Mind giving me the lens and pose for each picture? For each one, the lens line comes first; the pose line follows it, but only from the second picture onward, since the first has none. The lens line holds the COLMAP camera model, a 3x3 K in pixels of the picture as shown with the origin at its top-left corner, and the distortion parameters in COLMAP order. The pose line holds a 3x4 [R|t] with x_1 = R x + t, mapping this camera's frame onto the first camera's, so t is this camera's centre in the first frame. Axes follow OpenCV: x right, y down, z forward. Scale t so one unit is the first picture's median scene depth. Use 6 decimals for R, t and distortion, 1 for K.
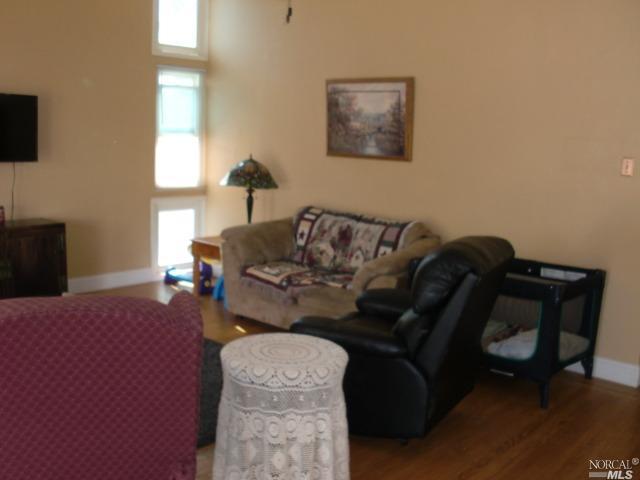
lens RADIAL K [[671.7, 0, 320.0], [0, 671.7, 240.0], [0, 0, 1]] dist [-0.127315, -0.003092]
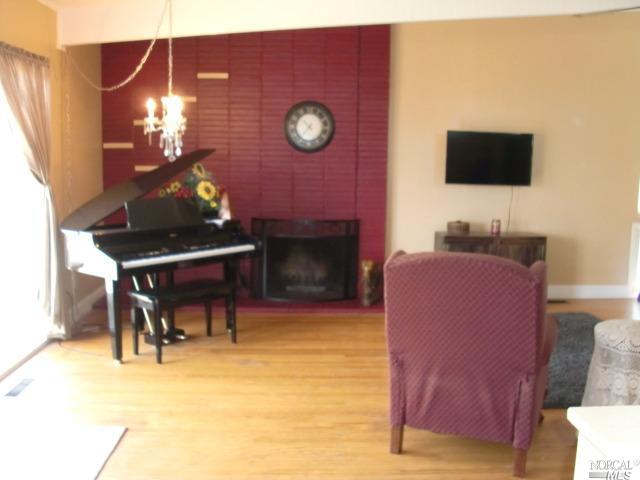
lens RADIAL K [[671.7, 0, 320.0], [0, 671.7, 240.0], [0, 0, 1]] dist [-0.127315, -0.003092]
pose [[0.701362, 0.065405, -0.709798, 0.385262], [-0.101936, 0.994750, -0.009062, 0.069578], [0.705479, 0.078709, 0.704347, -0.327810]]
